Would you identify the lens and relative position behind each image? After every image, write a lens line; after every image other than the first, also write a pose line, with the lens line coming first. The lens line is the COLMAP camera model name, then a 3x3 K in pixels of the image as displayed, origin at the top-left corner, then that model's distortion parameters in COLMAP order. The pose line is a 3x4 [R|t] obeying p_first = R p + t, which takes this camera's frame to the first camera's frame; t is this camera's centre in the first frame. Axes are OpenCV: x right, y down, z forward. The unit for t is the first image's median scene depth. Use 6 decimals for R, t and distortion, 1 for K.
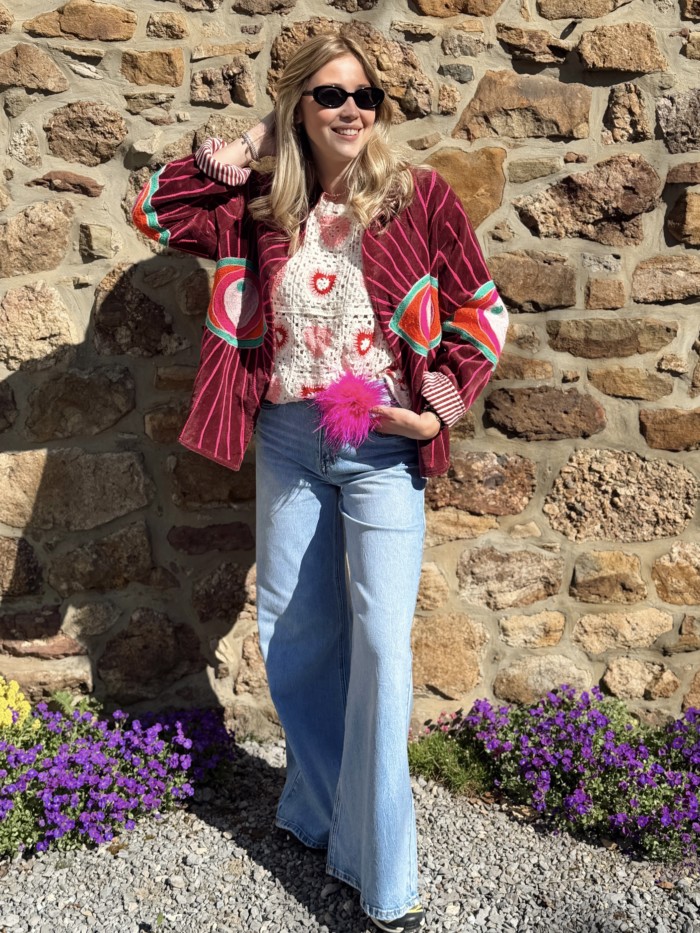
lens RADIAL K [[1205.5, 0, 357.3], [0, 1205.5, 460.2], [0, 0, 1]] dist [0.208267, -0.497260]
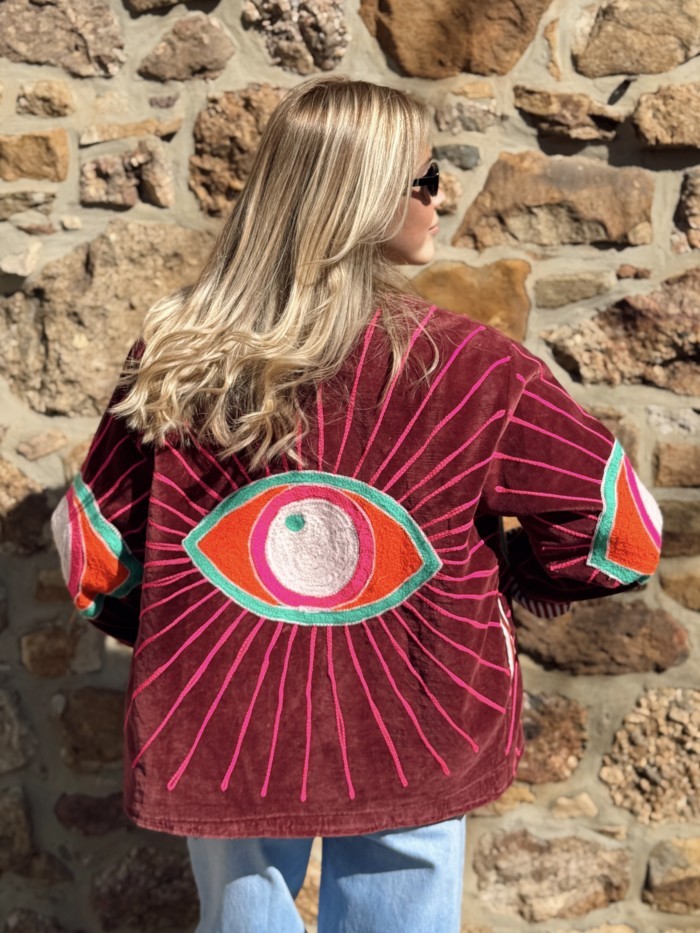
lens RADIAL K [[1205.5, 0, 357.3], [0, 1205.5, 460.2], [0, 0, 1]] dist [0.208267, -0.497260]
pose [[0.997003, -0.002184, -0.077331, 0.077078], [-0.004177, 0.996624, -0.081999, -0.085125], [0.077249, 0.082077, 0.993628, 0.315080]]
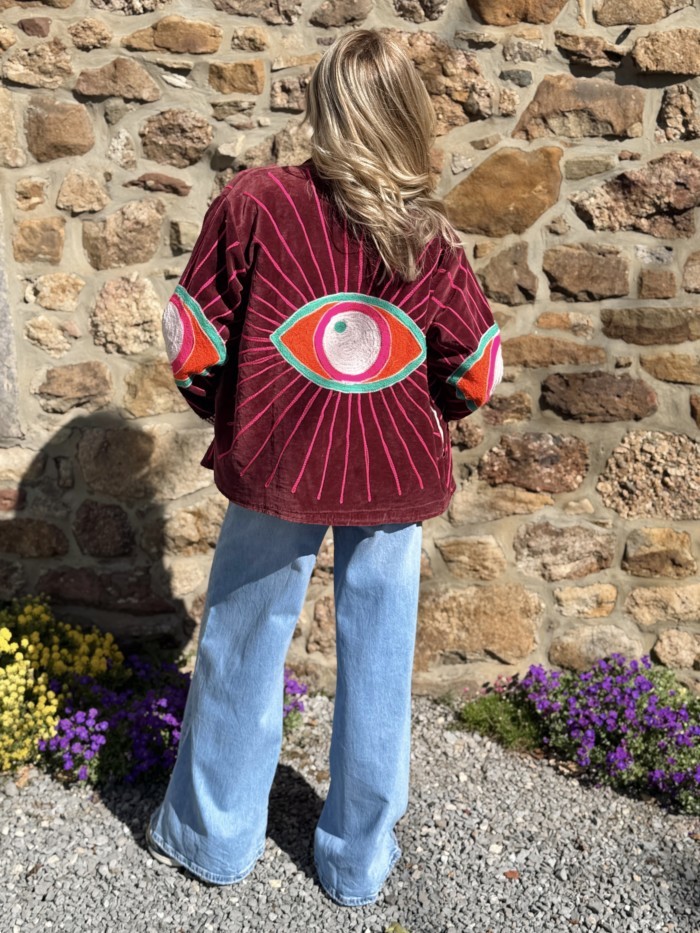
lens RADIAL K [[1208.3, 0, 357.5], [0, 1208.3, 463.5], [0, 0, 1]] dist [0.197861, -0.450888]
pose [[0.996113, 0.014466, -0.086888, 0.040323], [-0.013337, 0.999819, 0.013564, 0.008526], [0.087069, -0.012353, 0.996126, -0.085631]]
